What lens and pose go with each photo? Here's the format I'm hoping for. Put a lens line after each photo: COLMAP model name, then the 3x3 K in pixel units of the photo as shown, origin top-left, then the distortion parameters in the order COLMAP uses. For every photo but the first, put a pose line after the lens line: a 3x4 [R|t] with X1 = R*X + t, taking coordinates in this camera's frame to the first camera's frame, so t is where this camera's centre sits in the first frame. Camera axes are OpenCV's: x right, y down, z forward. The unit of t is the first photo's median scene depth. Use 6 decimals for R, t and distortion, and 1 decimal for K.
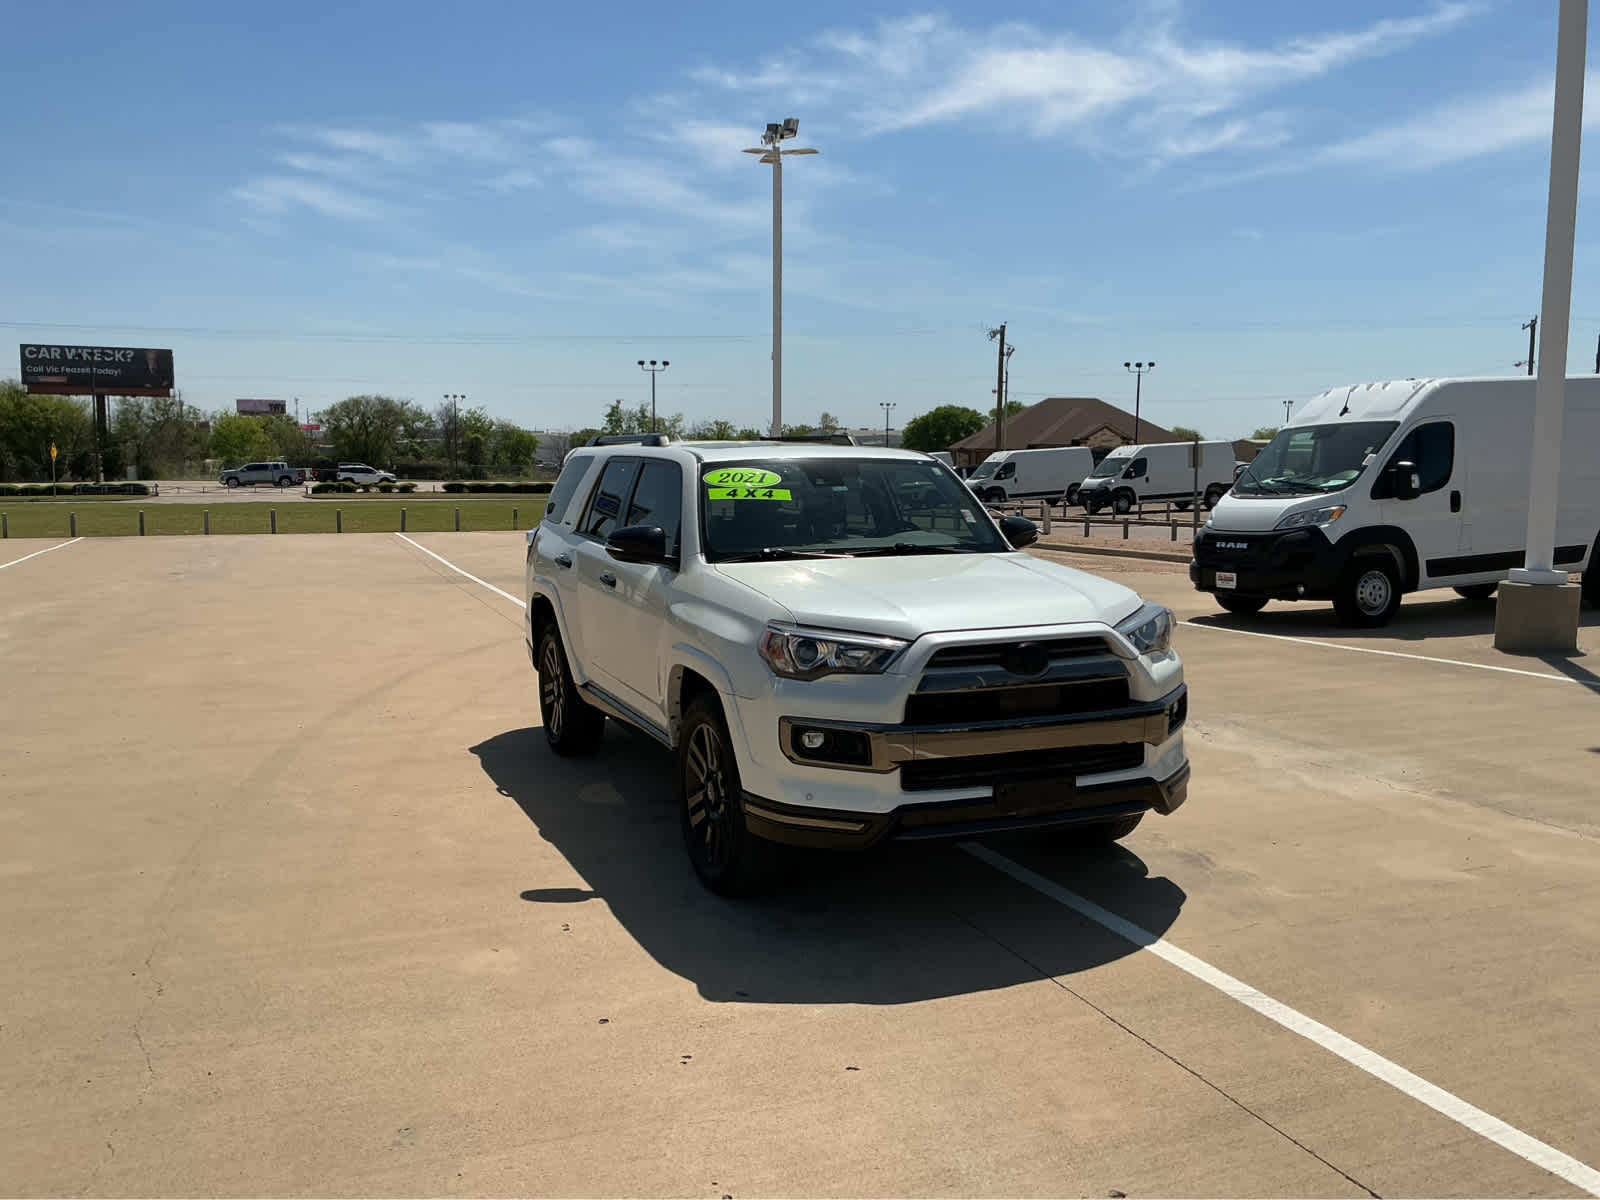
lens RADIAL K [[1312.7, 0, 800.0], [0, 1312.7, 600.0], [0, 0, 1]] dist [0.098853, -0.186522]
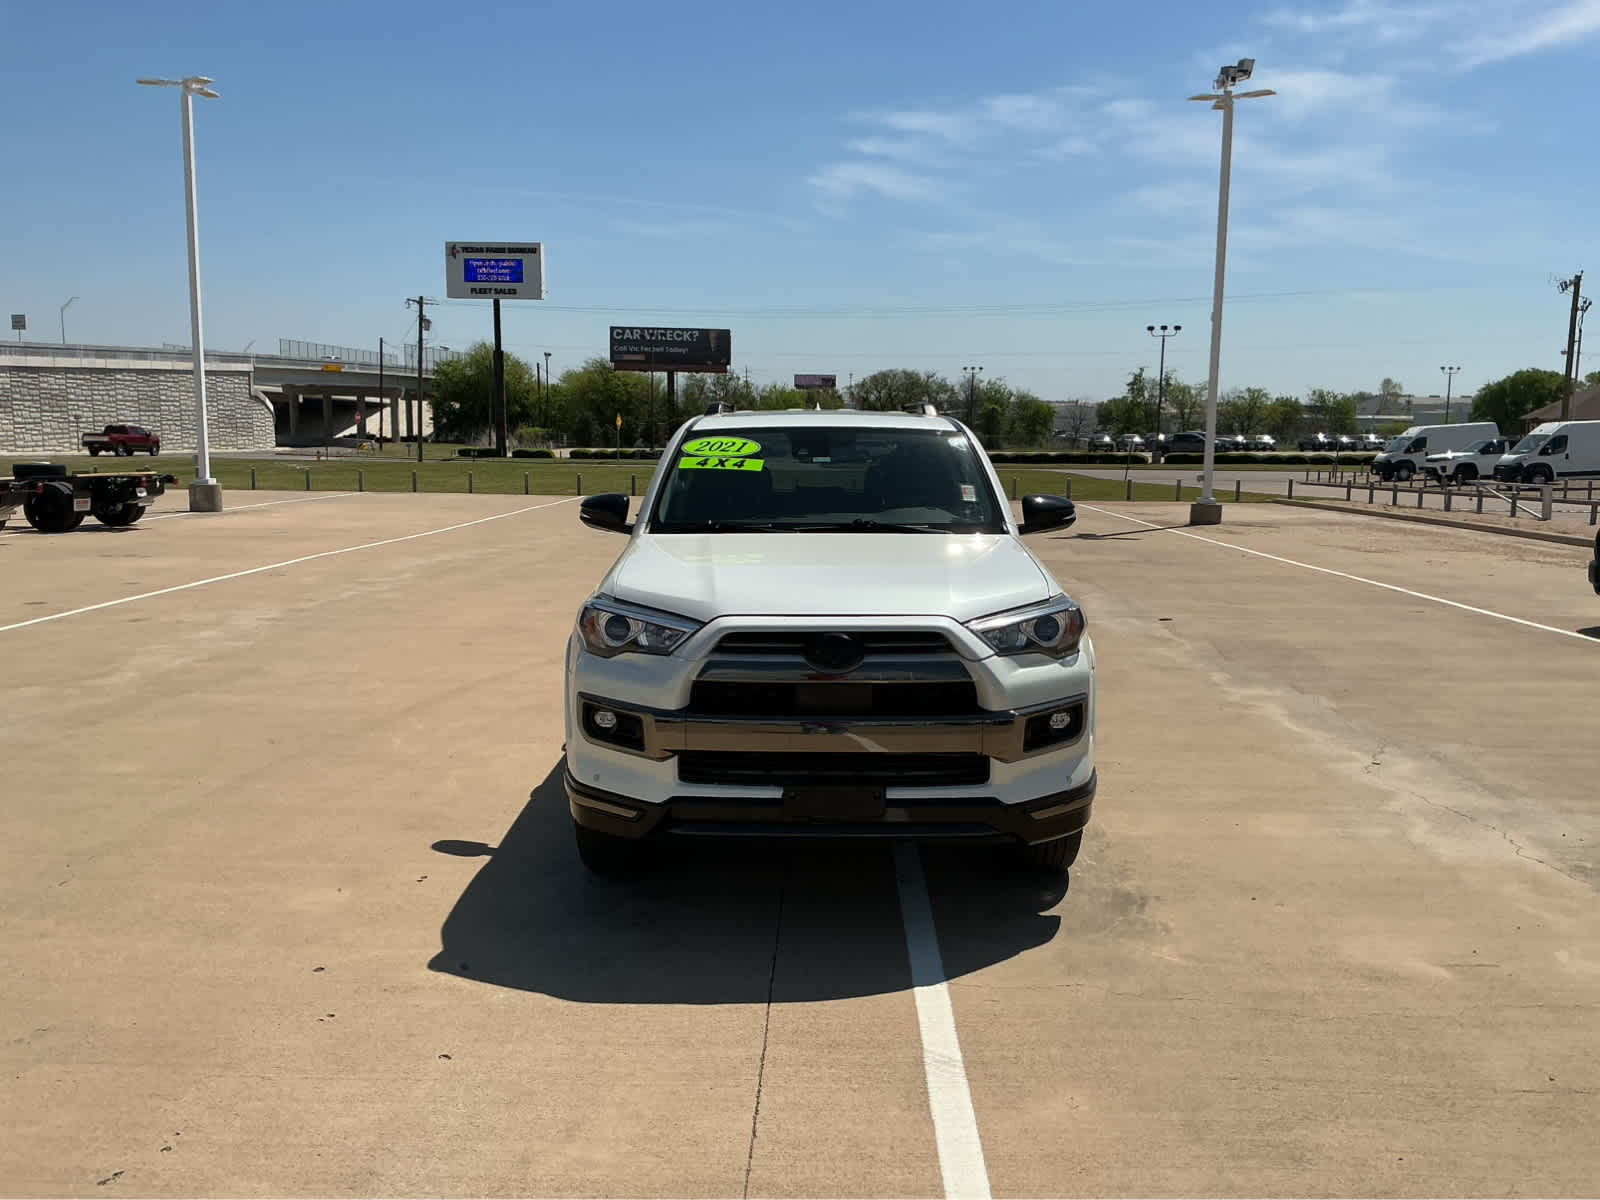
lens RADIAL K [[1310.9, 0, 800.0], [0, 1310.9, 600.0], [0, 0, 1]] dist [0.100814, -0.177068]
pose [[0.922742, 0.056523, -0.381250, 0.277778], [-0.048019, 0.998340, 0.031792, -0.009956], [0.382415, -0.011029, 0.923925, 0.091581]]
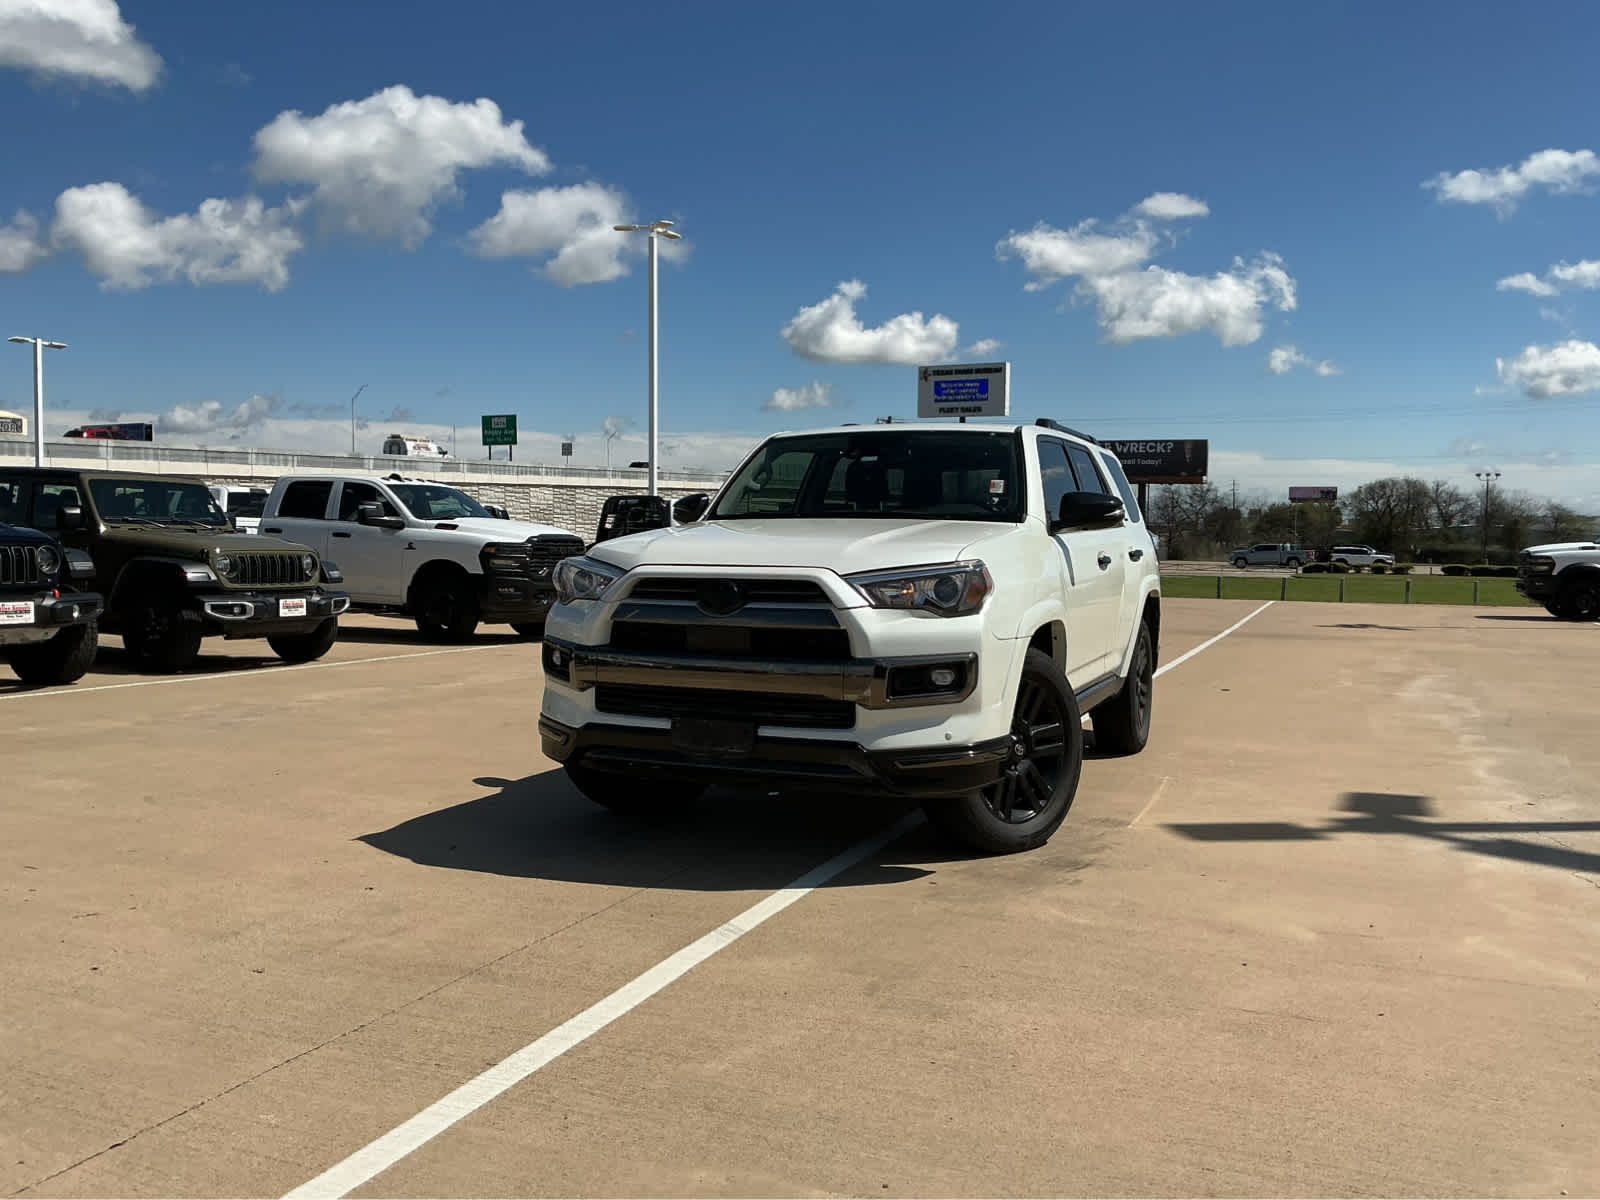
lens RADIAL K [[1310.9, 0, 800.0], [0, 1310.9, 600.0], [0, 0, 1]] dist [0.100814, -0.177068]
pose [[0.728431, 0.039559, -0.683976, 0.500855], [-0.083947, 0.995963, -0.031799, 0.044151], [0.679957, 0.080581, 0.728811, 0.163652]]
